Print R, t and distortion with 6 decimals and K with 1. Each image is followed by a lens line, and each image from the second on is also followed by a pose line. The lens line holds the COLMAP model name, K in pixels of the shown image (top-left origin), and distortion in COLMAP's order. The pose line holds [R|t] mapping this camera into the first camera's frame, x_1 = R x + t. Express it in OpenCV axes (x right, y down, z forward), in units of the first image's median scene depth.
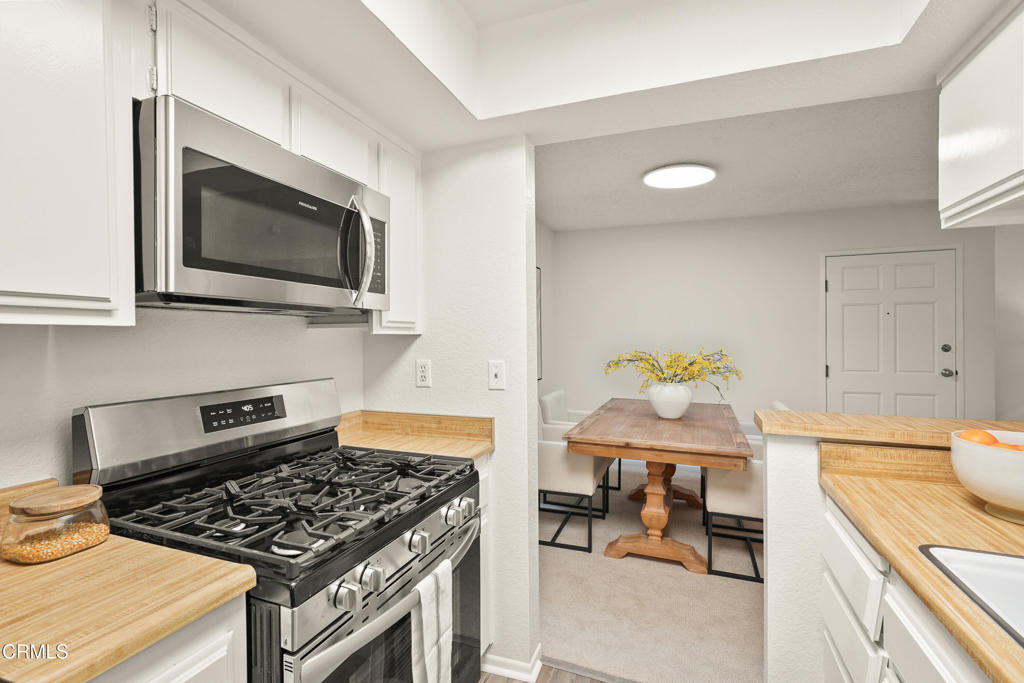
lens RADIAL K [[467.6, 0, 512.0], [0, 467.6, 341.5], [0, 0, 1]] dist [-0.015584, 0.009495]
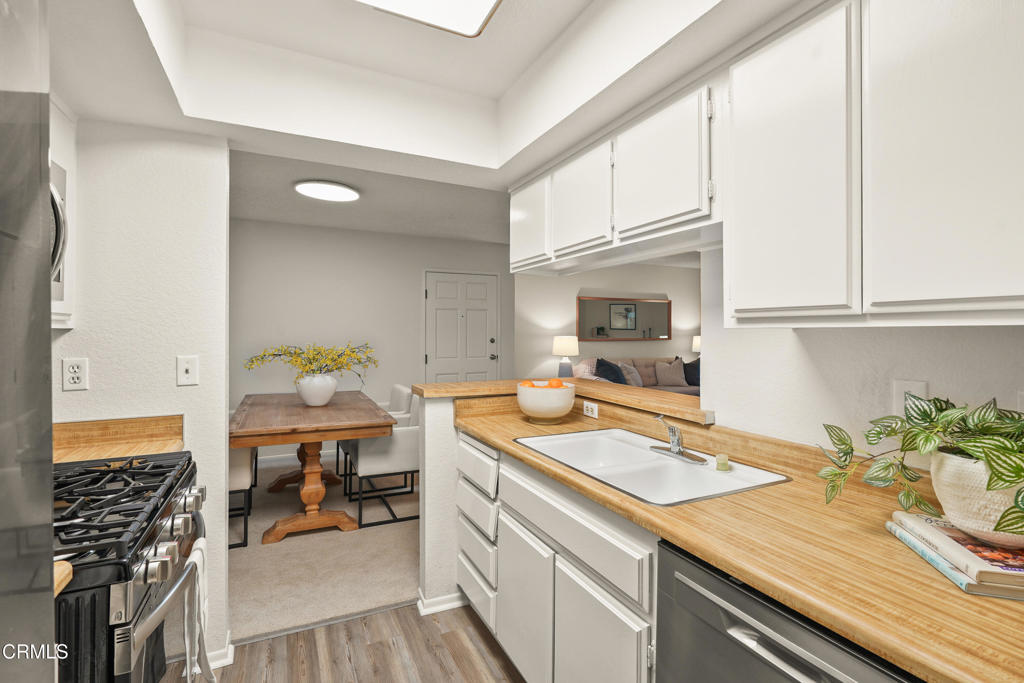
lens RADIAL K [[467.6, 0, 512.0], [0, 467.6, 341.5], [0, 0, 1]] dist [-0.015584, 0.009495]
pose [[0.680560, -0.010573, 0.732616, -0.257317], [0.004325, 0.999936, 0.010414, 0.002949], [-0.732679, -0.003918, 0.680563, -0.153944]]
